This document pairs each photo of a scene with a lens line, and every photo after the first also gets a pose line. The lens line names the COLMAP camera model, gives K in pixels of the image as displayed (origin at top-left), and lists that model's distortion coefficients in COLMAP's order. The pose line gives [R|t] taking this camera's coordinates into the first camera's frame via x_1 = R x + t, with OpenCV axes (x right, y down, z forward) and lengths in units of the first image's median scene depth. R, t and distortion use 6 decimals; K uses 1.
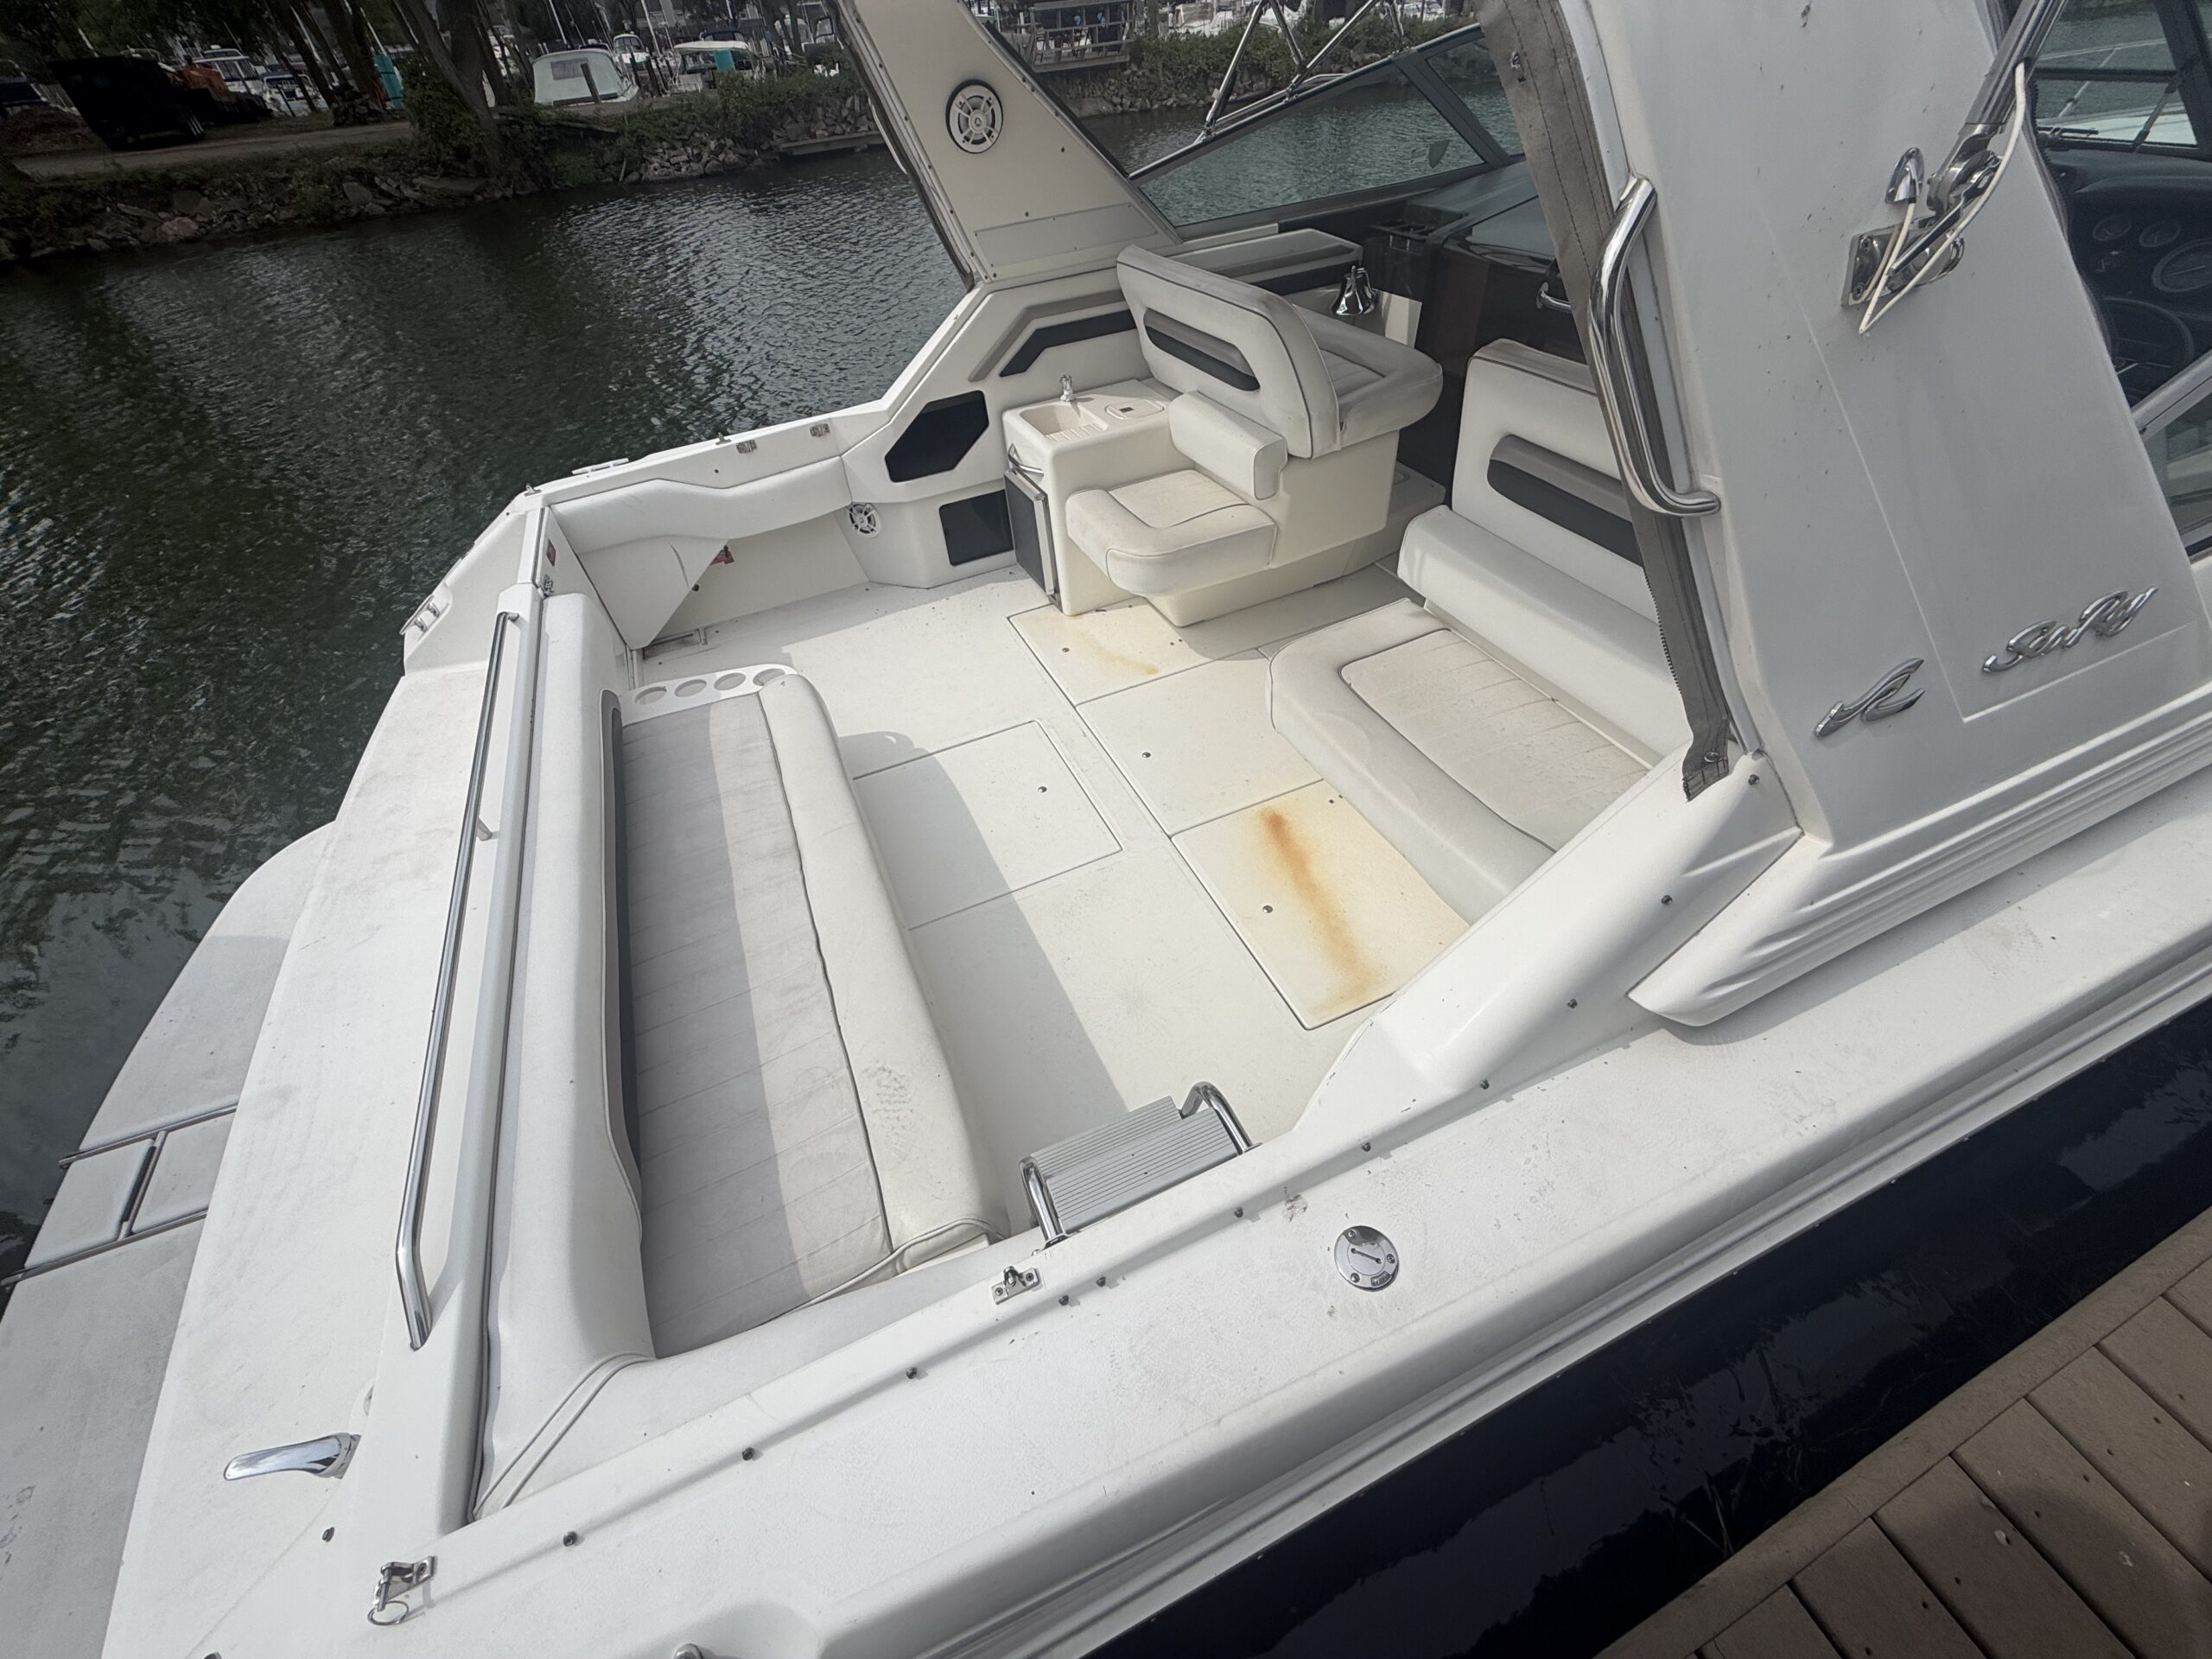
lens RADIAL K [[880.6, 0, 1102.9], [0, 880.6, 832.7], [0, 0, 1]] dist [-0.003058, 0.000624]
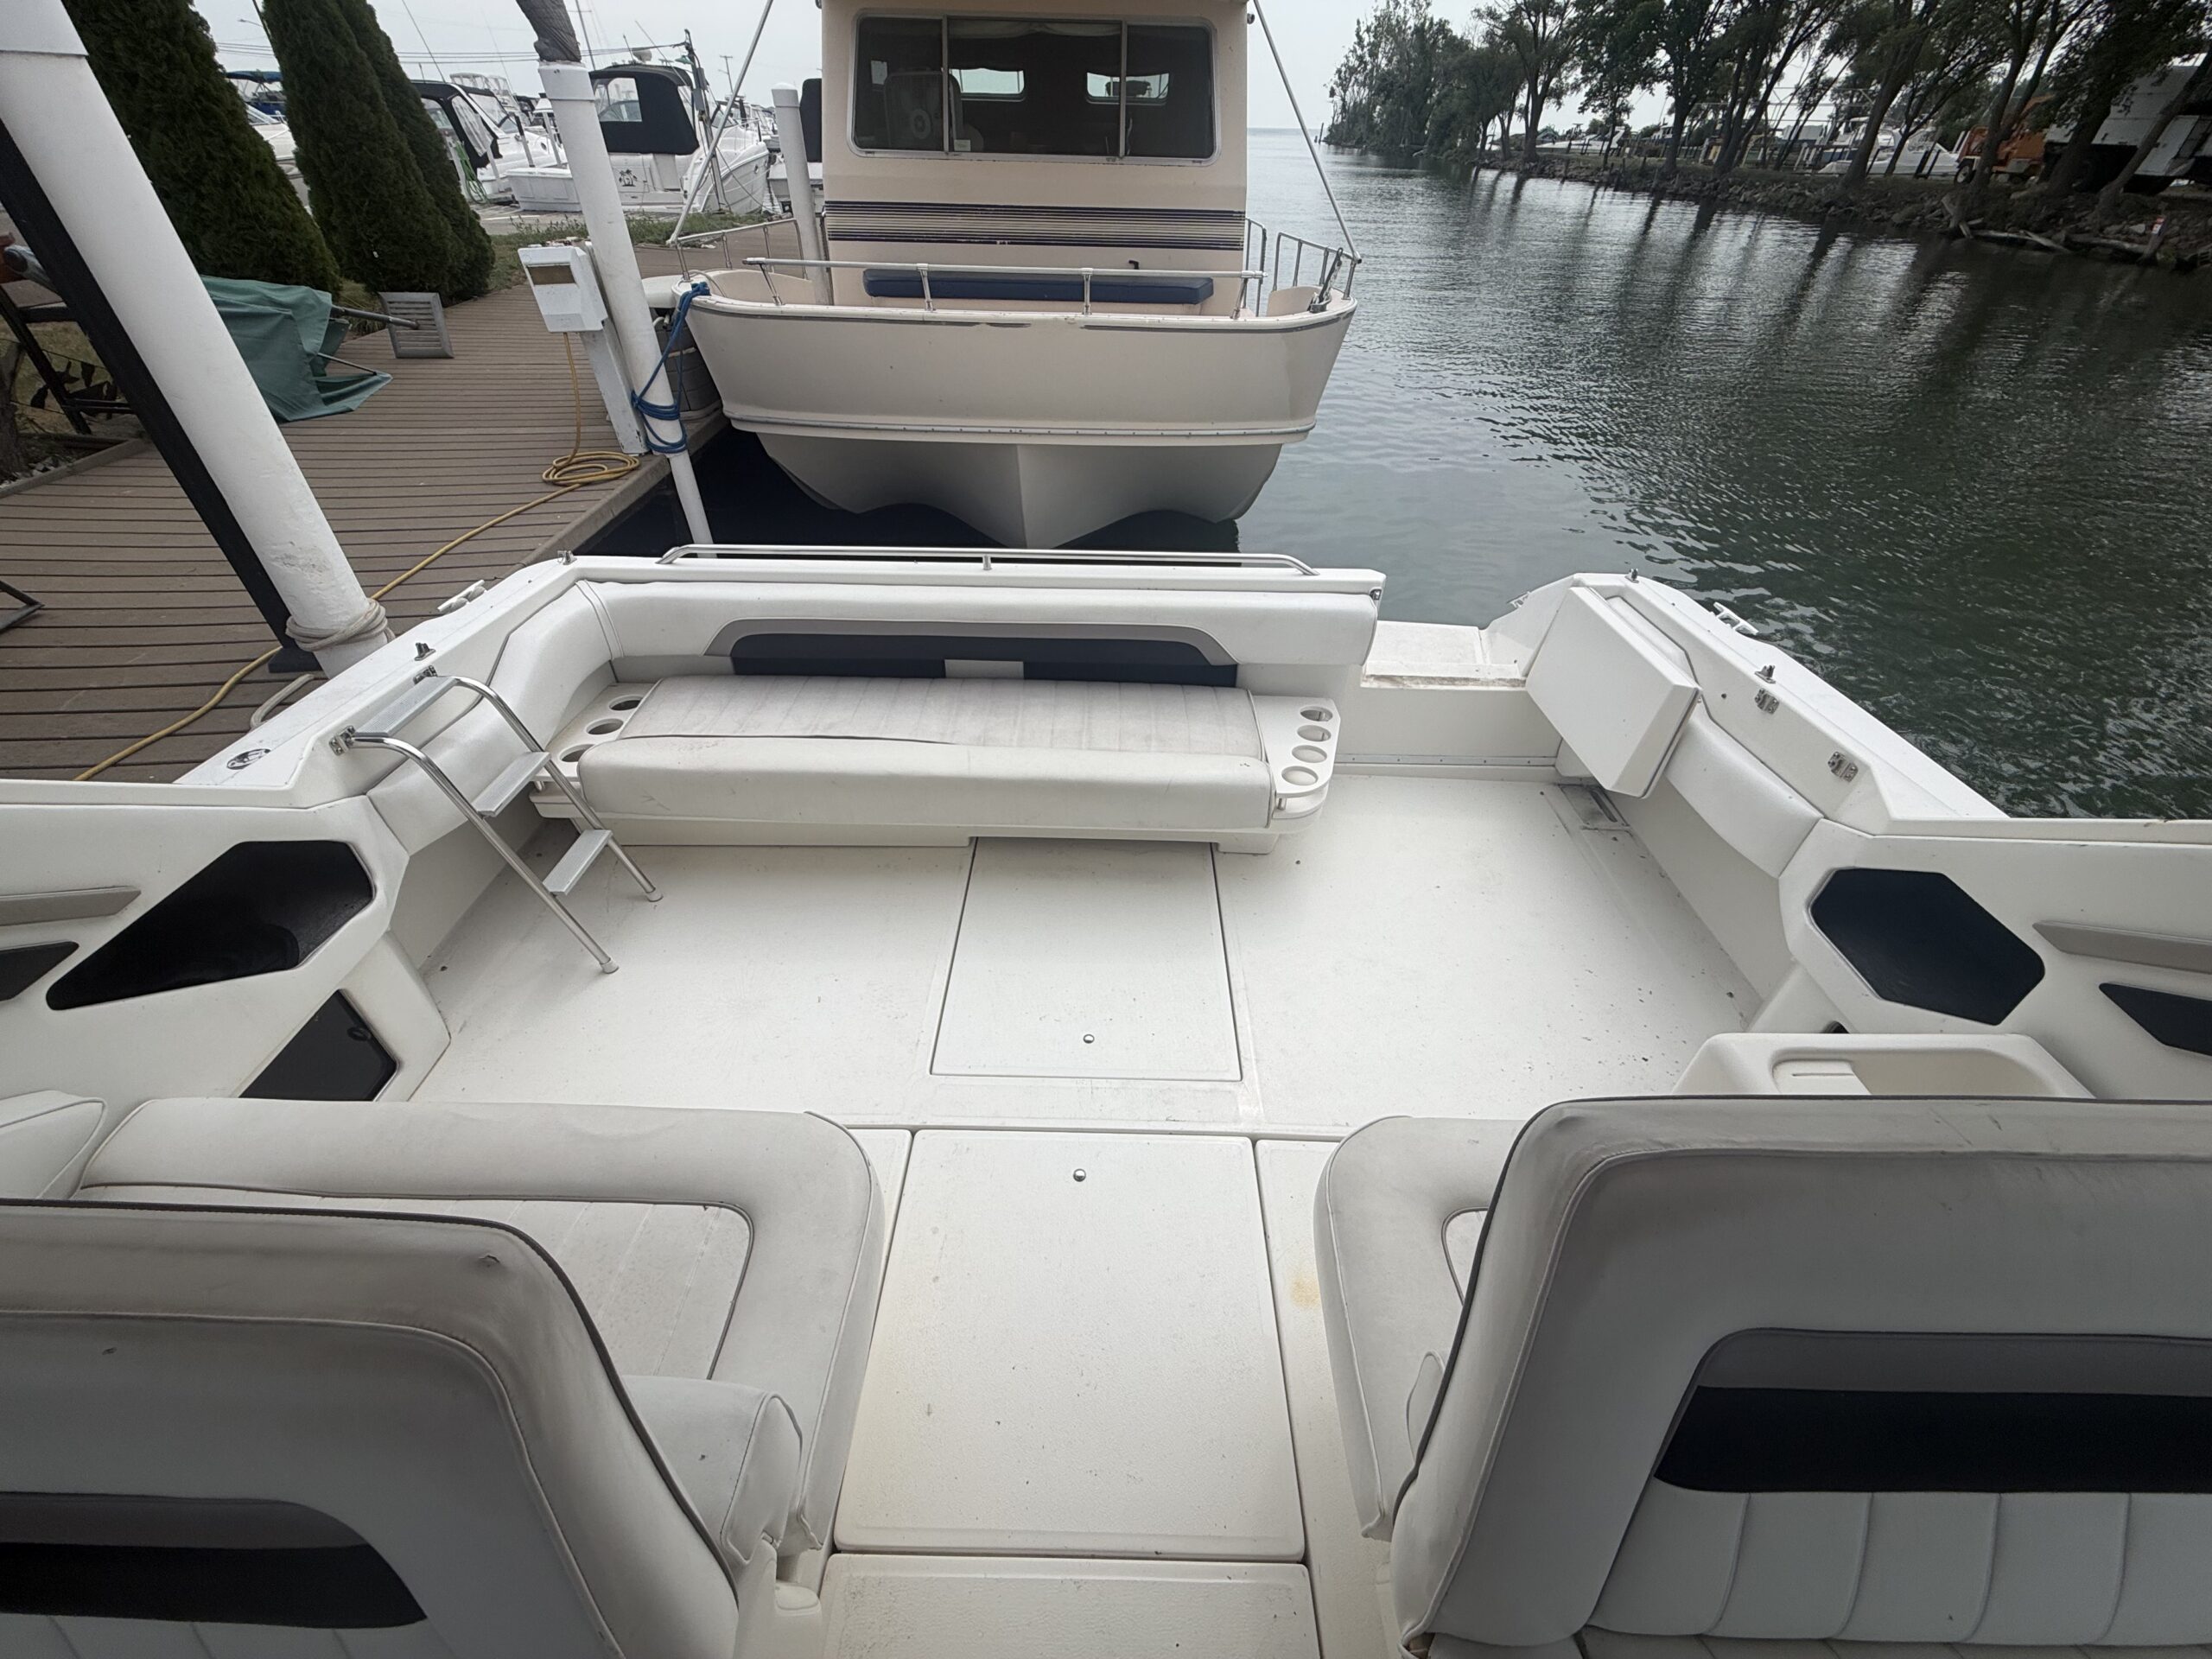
lens RADIAL K [[880.6, 0, 1102.9], [0, 880.6, 832.7], [0, 0, 1]] dist [-0.003058, 0.000624]
pose [[-0.411934, 0.620976, -0.666858, 0.269749], [-0.614767, 0.350785, 0.706407, -0.547081], [0.672585, 0.700956, 0.237255, 0.580076]]
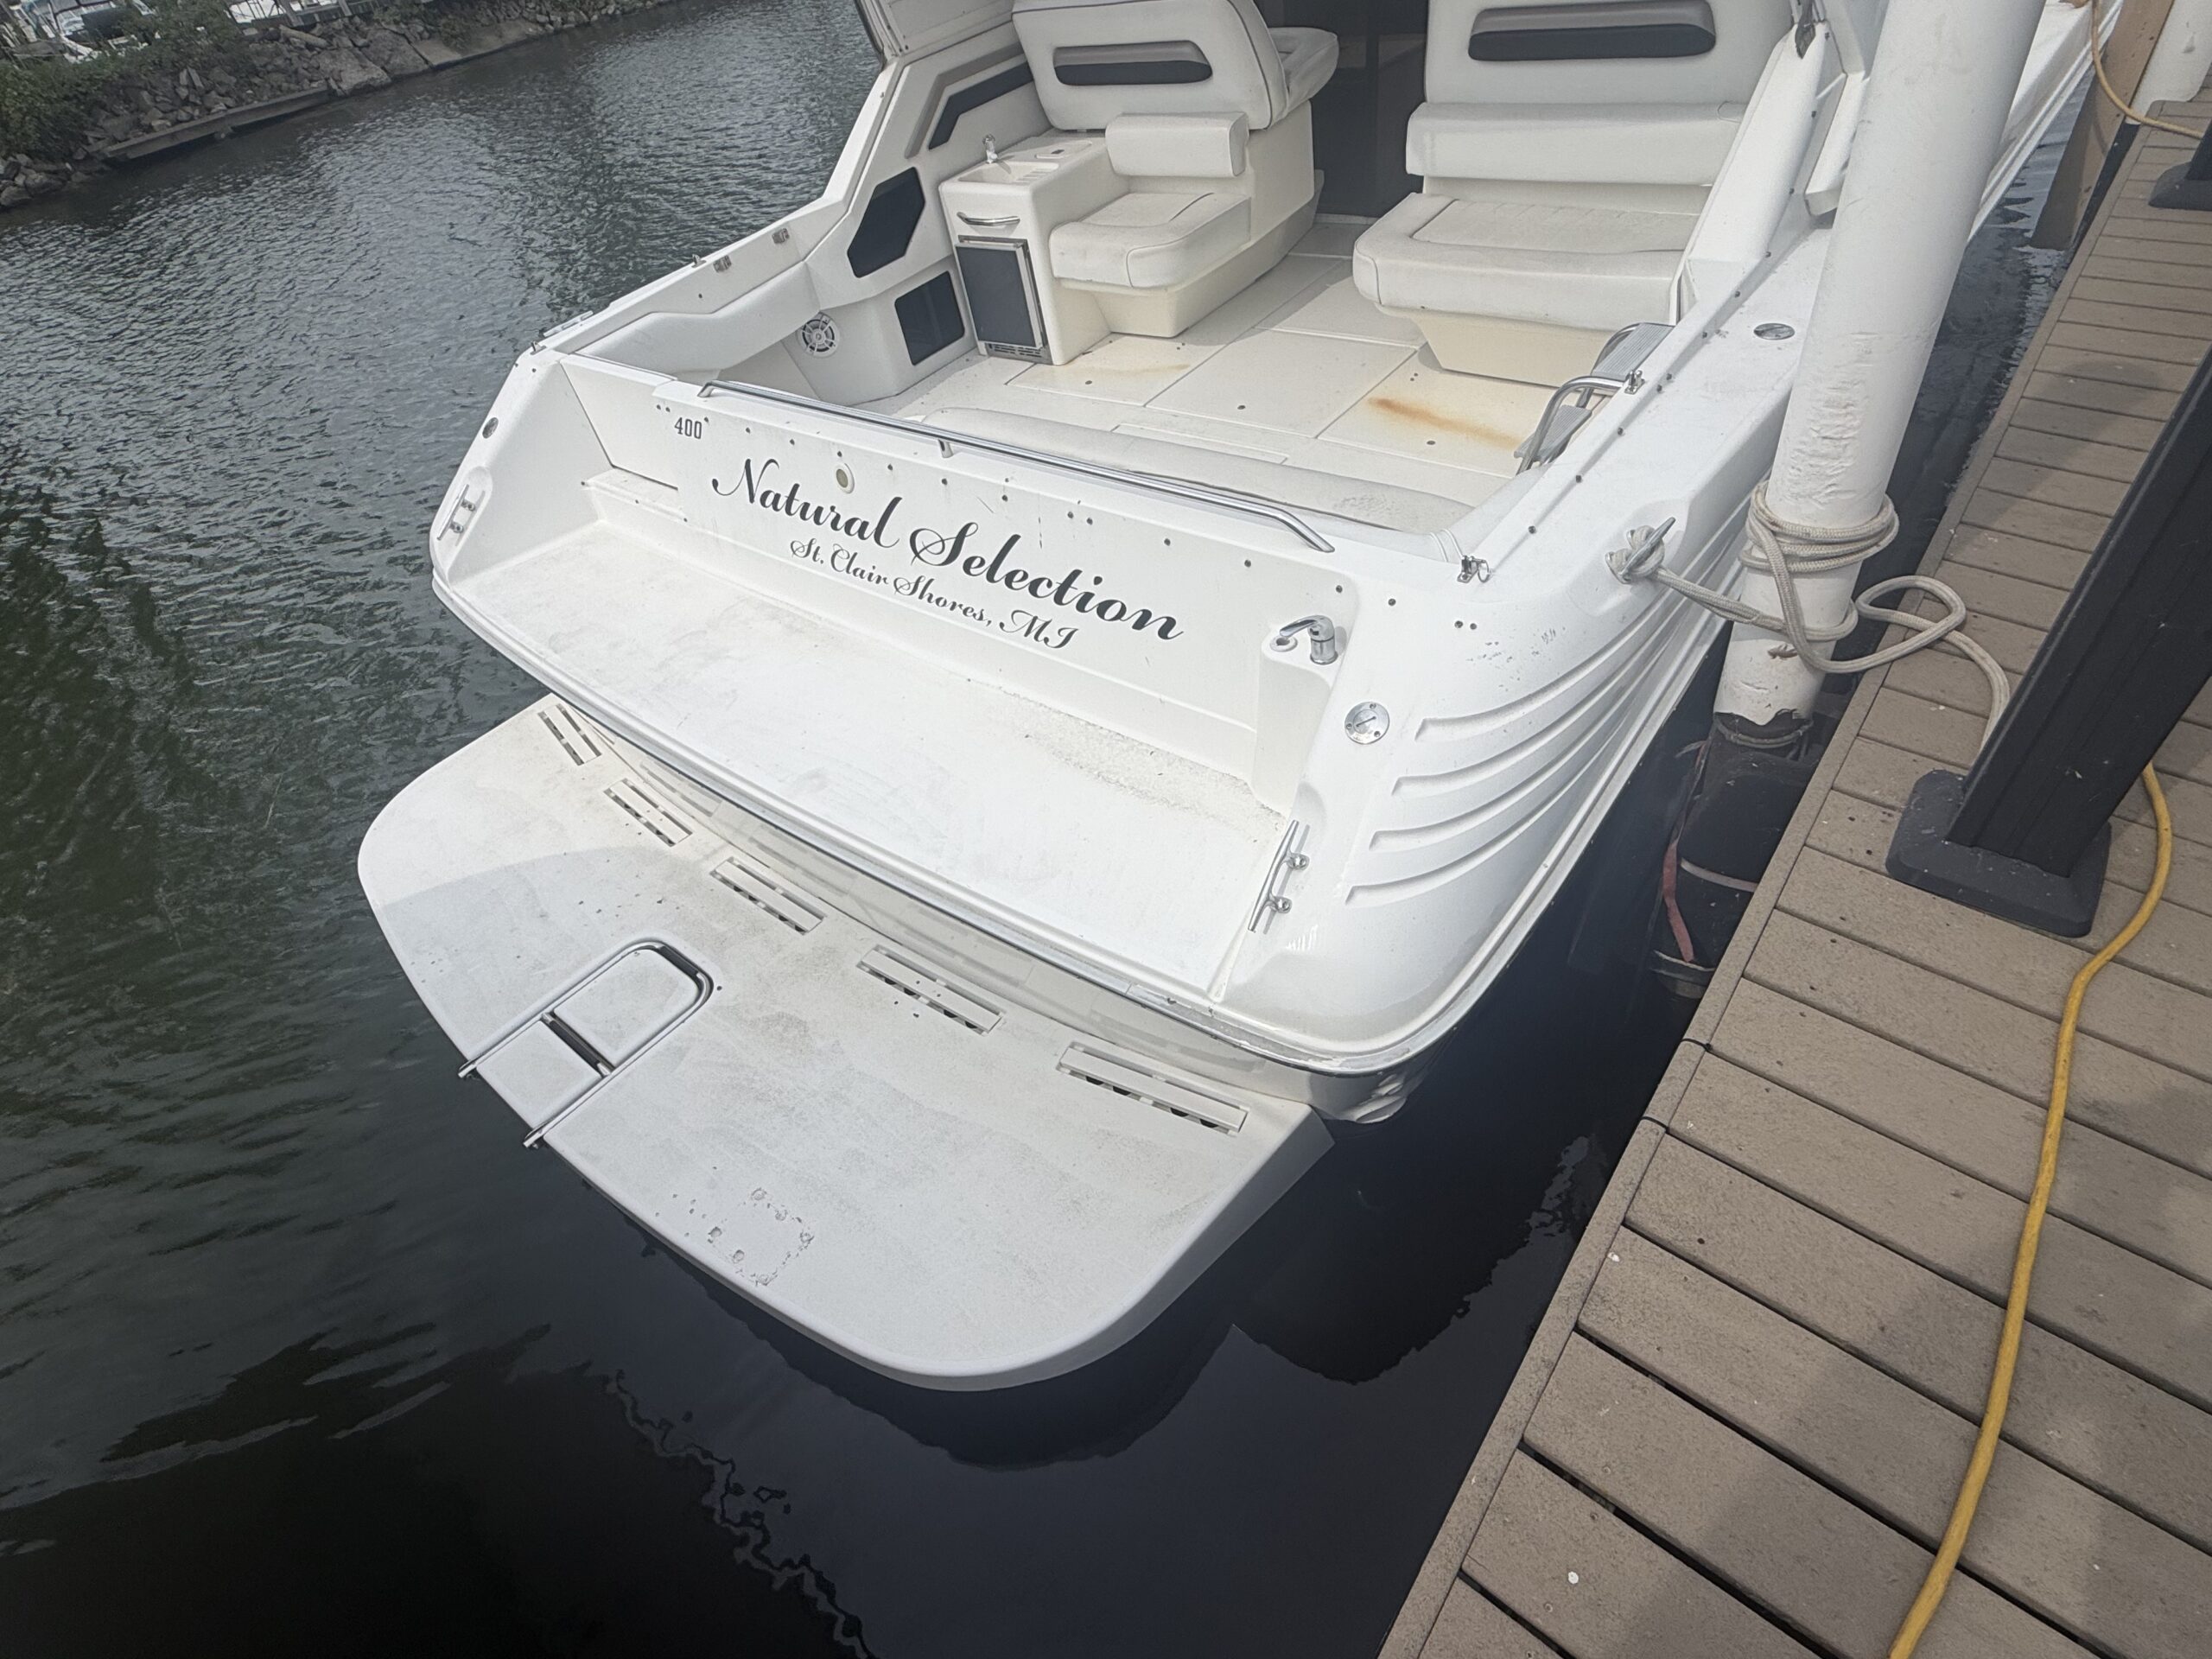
lens RADIAL K [[1103.0, 0, 1106.0], [0, 1103.0, 829.5], [0, 0, 1]] dist [0.002816, -0.000810]
pose [[0.887175, -0.370958, 0.274428, -0.578916], [0.383558, 0.923479, 0.008343, 0.276564], [-0.256523, 0.097857, 0.961571, -0.204740]]
